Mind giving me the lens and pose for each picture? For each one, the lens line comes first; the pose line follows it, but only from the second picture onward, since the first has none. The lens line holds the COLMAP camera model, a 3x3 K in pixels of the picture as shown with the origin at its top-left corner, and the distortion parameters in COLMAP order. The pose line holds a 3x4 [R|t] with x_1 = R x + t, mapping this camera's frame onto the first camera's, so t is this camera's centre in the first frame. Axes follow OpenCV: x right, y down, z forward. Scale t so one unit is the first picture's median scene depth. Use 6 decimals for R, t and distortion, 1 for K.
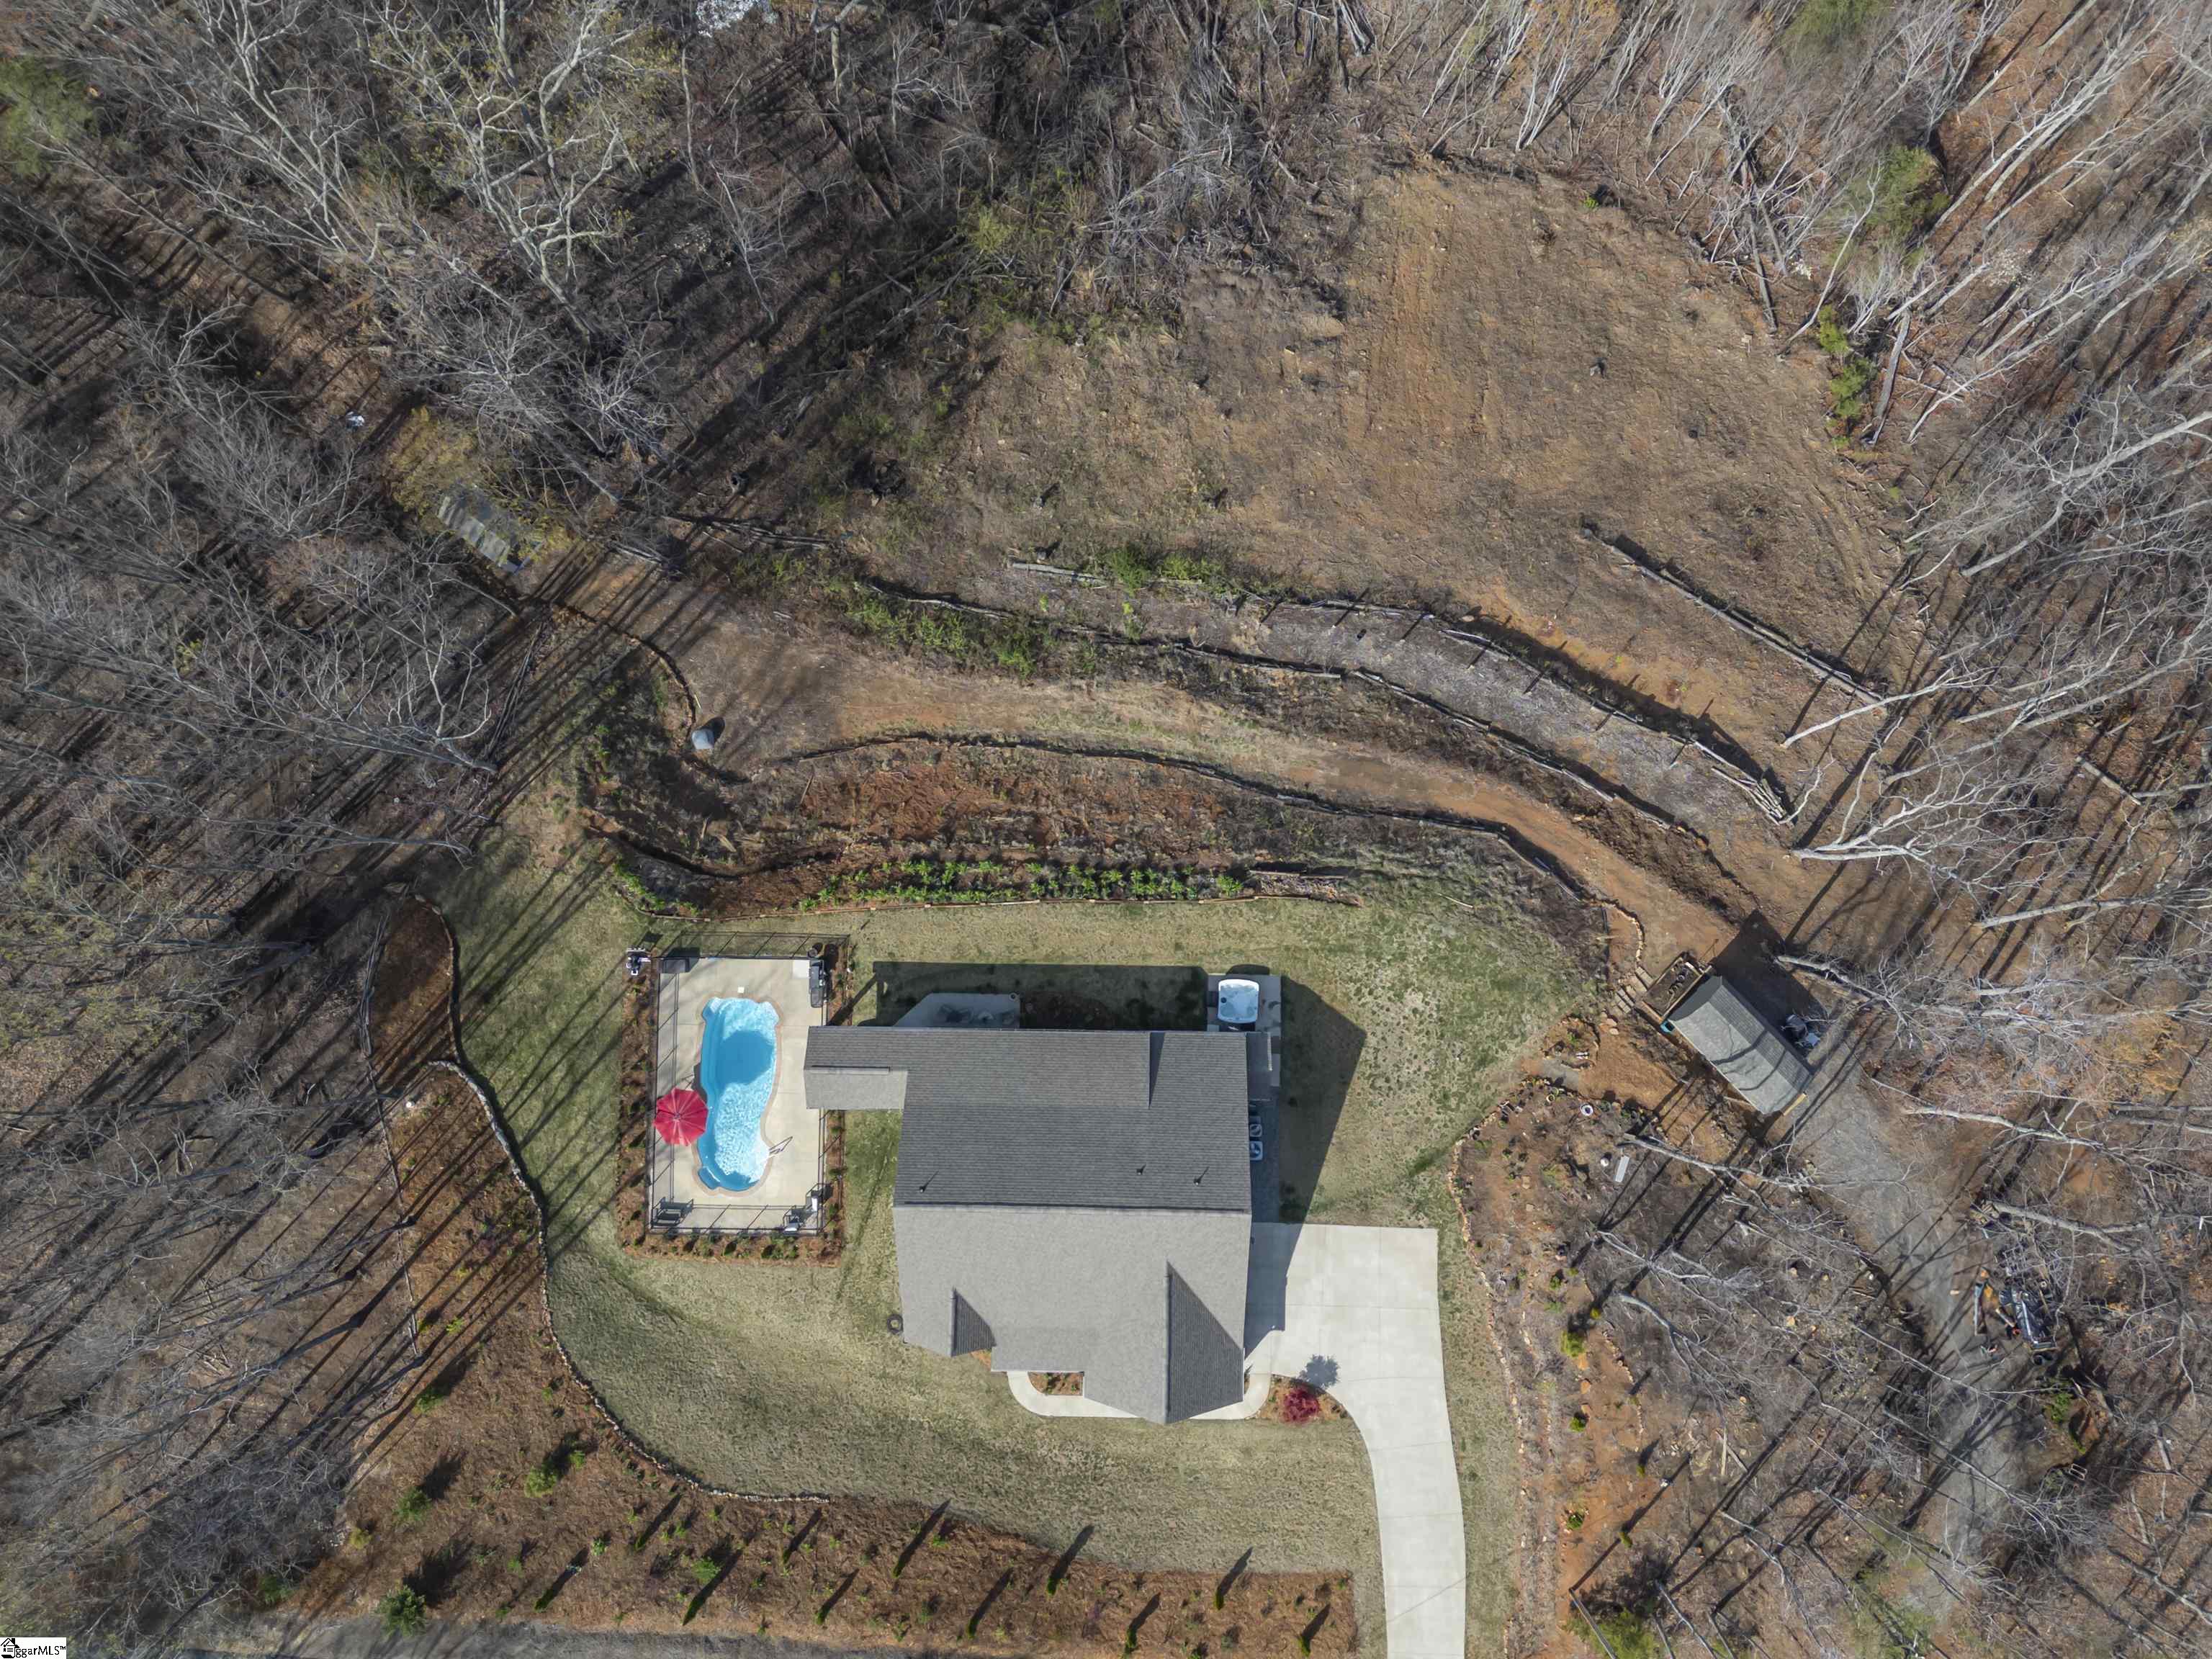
lens RADIAL K [[1724.4, 0, 1106.0], [0, 1724.4, 829.5], [0, 0, 1]] dist [0.177454, -0.353553]
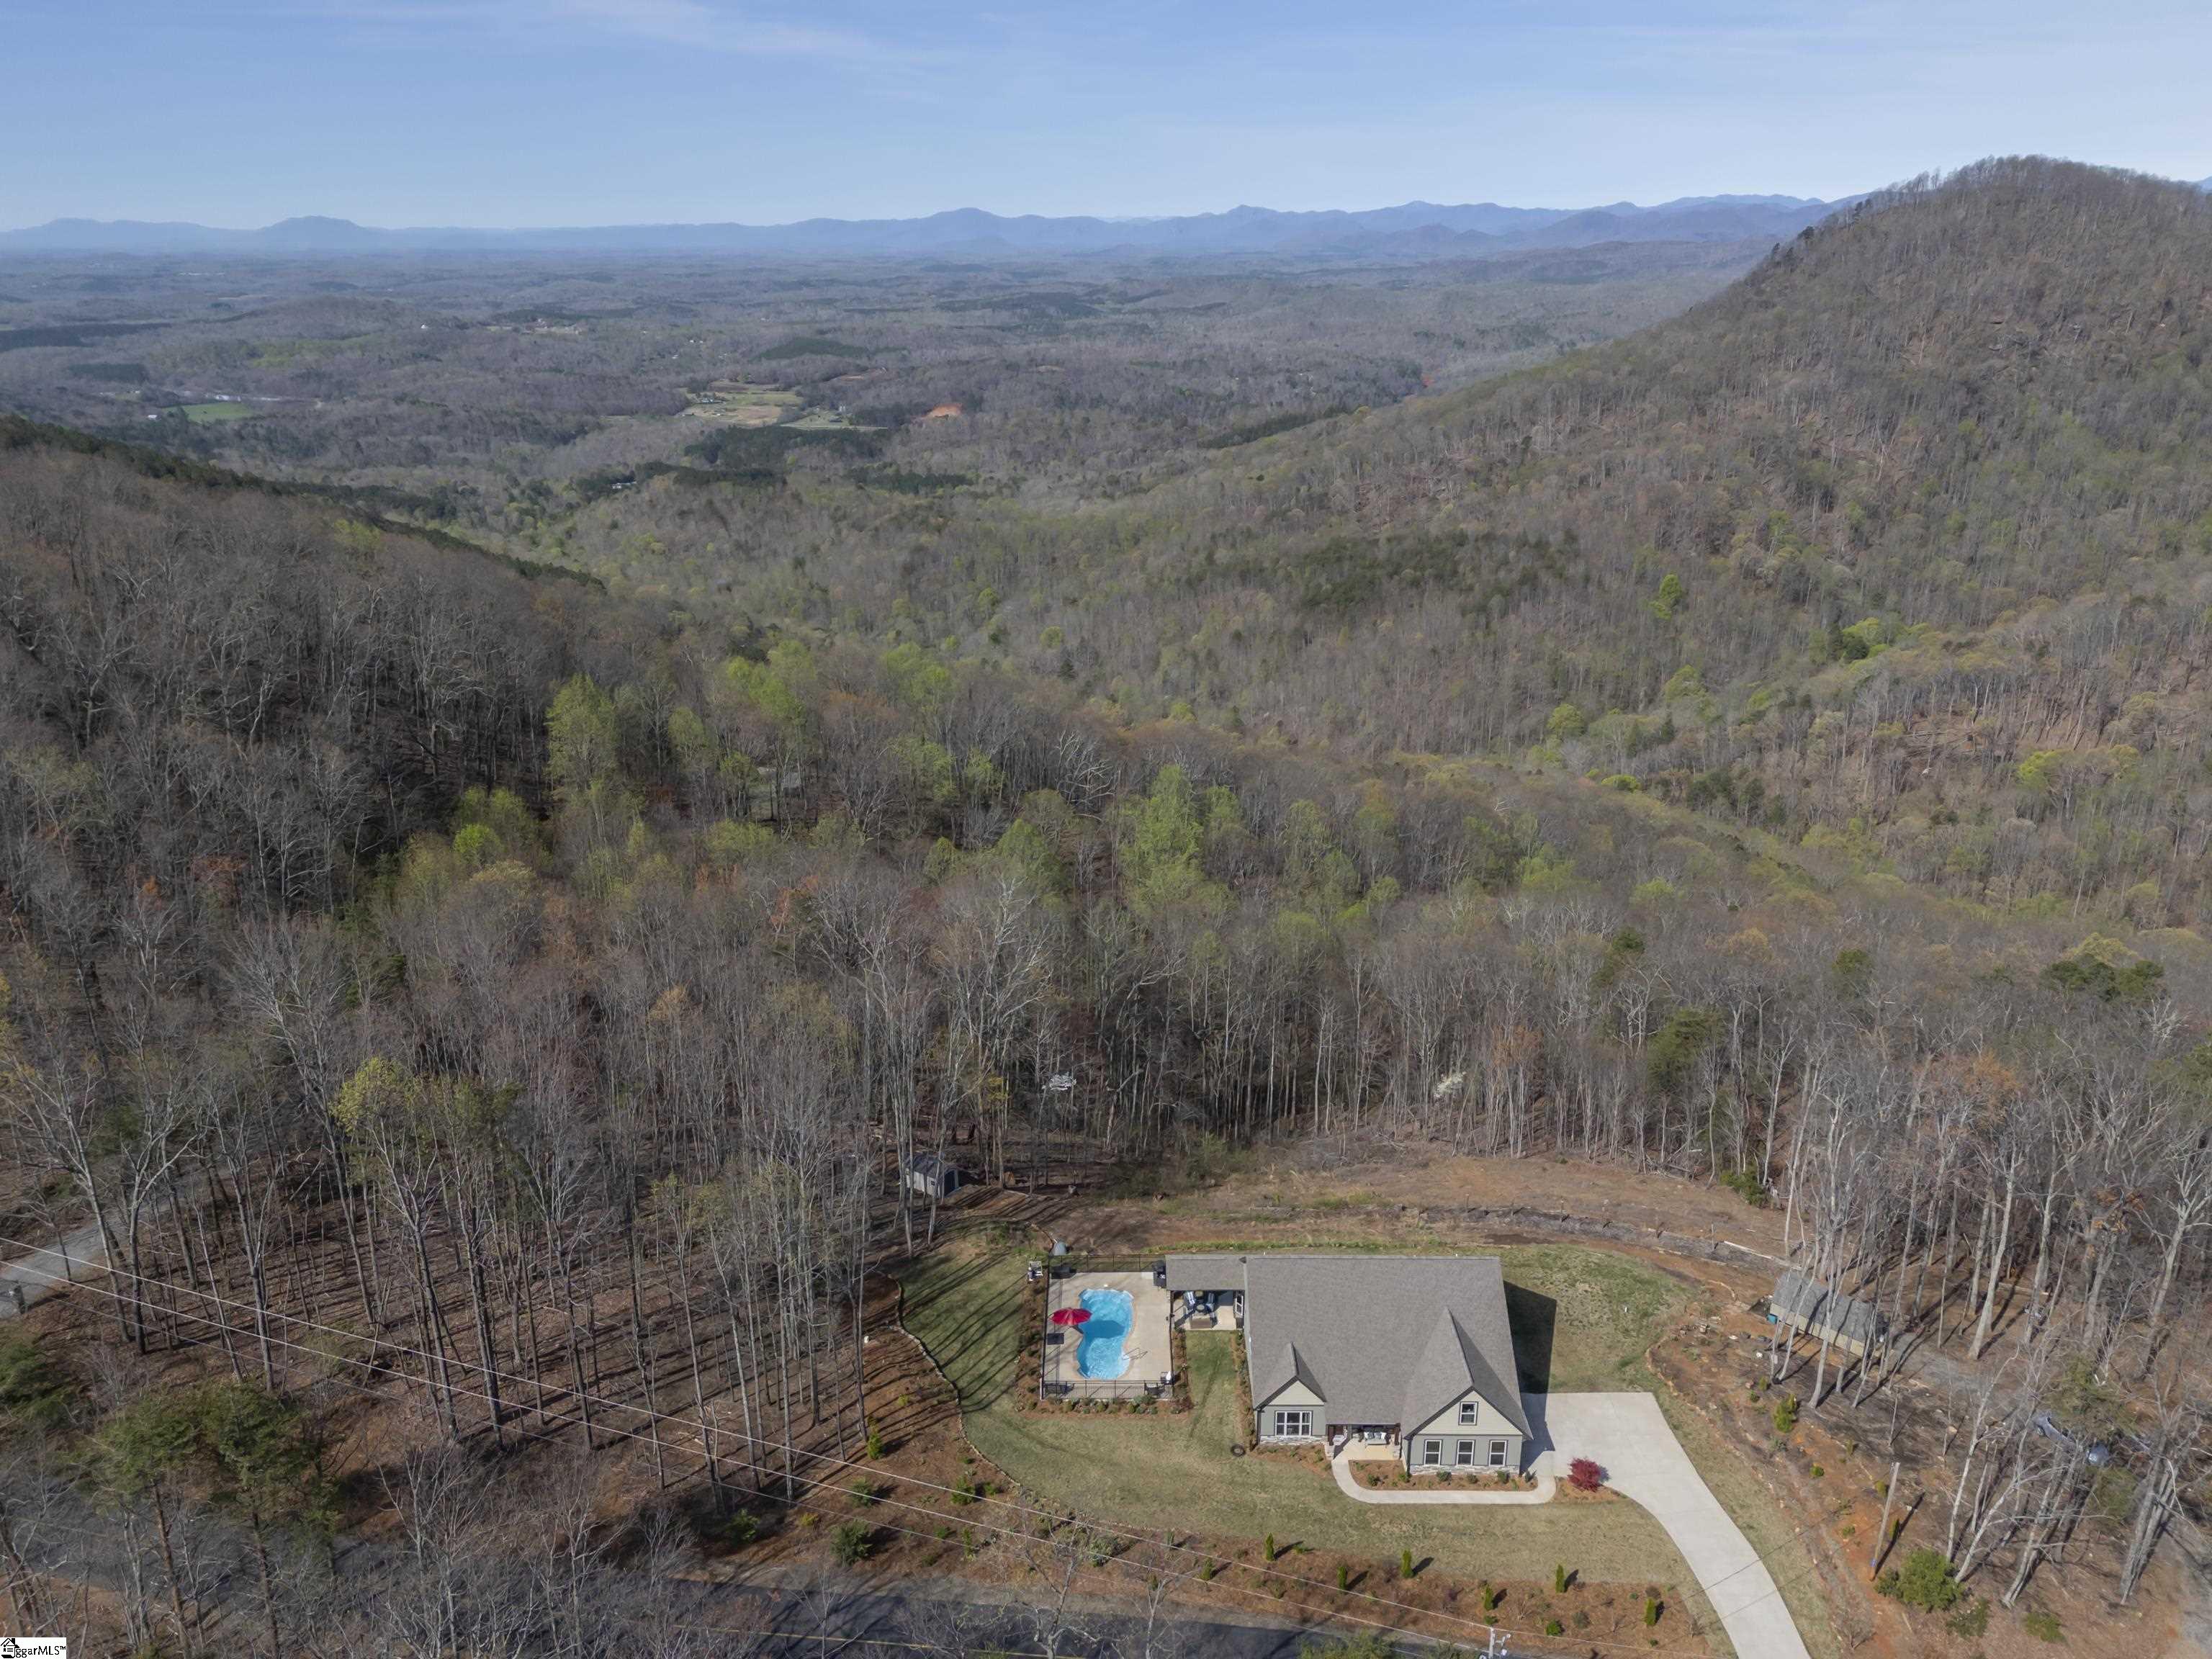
lens RADIAL K [[1631.6, 0, 1106.0], [0, 1631.6, 829.5], [0, 0, 1]] dist [0.120238, -0.102264]
pose [[0.999761, 0.006706, 0.020800, -0.240954], [0.017029, 0.357444, -0.933779, 1.215670], [-0.013697, 0.933911, 0.357244, 0.174461]]
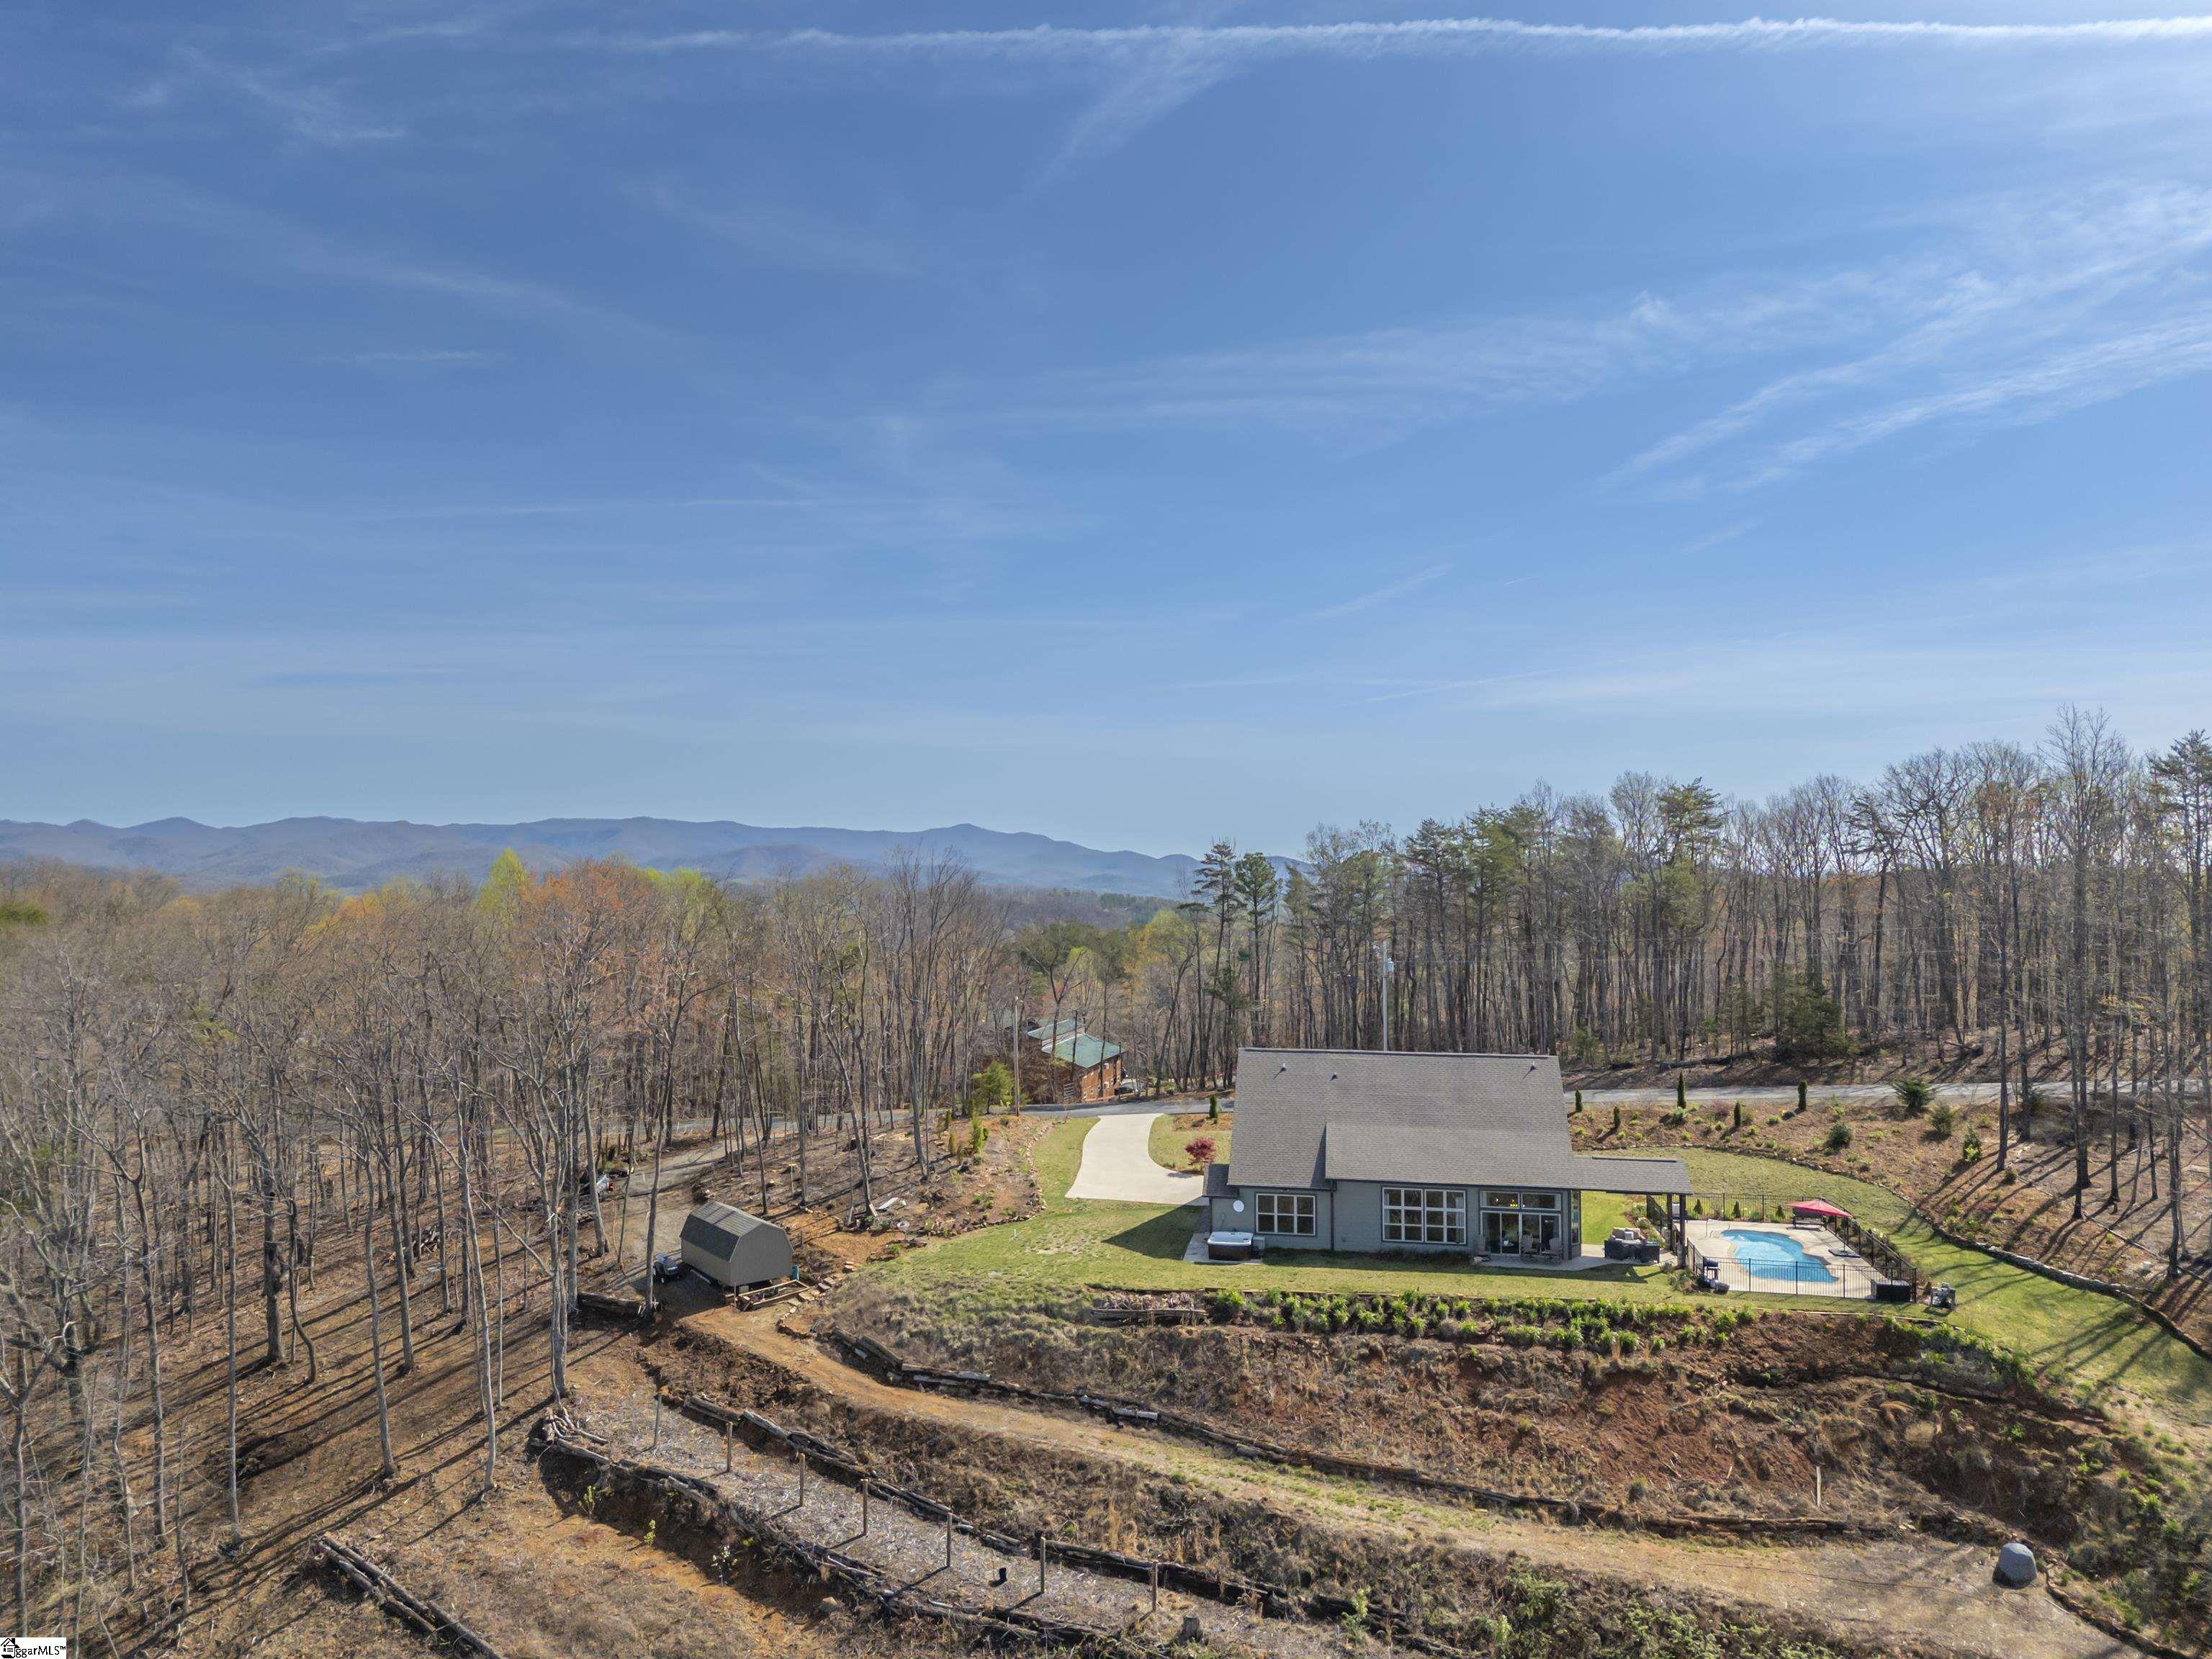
lens RADIAL K [[1614.9, 0, 1103.8], [0, 1614.9, 839.5], [0, 0, 1]] dist [0.111561, -0.095450]
pose [[-0.990388, 0.020174, 0.136838, 0.019103], [0.137288, 0.022906, 0.990266, -0.783241], [0.016843, 0.999534, -0.025455, 0.794026]]
